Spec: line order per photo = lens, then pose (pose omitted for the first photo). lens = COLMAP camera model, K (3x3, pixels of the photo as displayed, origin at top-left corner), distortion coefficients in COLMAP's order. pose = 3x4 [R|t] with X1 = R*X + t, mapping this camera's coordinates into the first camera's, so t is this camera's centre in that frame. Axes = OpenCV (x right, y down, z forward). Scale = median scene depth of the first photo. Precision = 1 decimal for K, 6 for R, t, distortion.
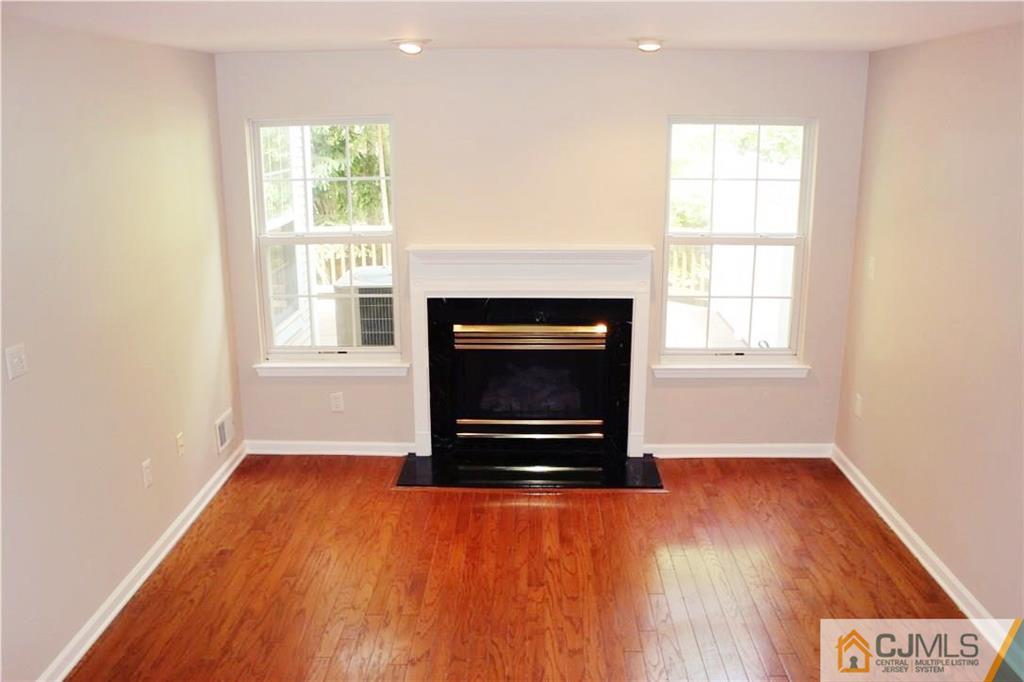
lens RADIAL K [[865.6, 0, 516.1], [0, 865.6, 338.5], [0, 0, 1]] dist [-0.116730, 0.054213]
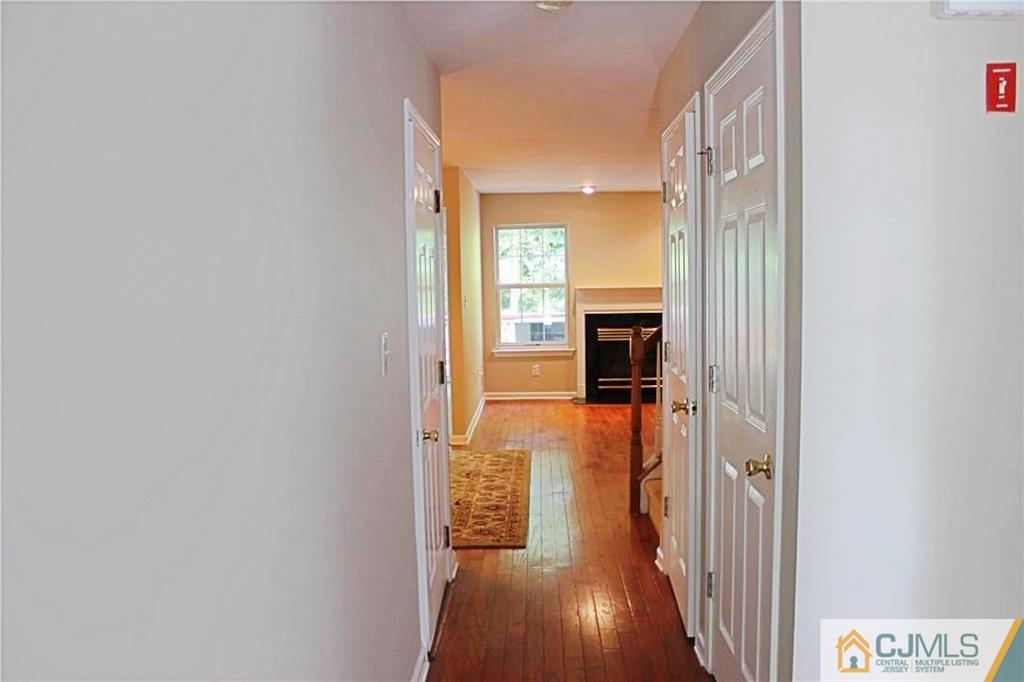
lens RADIAL K [[865.6, 0, 513.1], [0, 865.6, 342.4], [0, 0, 1]] dist [-0.116730, 0.054213]
pose [[0.999836, -0.009961, -0.015116, -0.233449], [0.007429, 0.987223, -0.159172, 0.324363], [0.016508, 0.159034, 0.987135, -0.922464]]
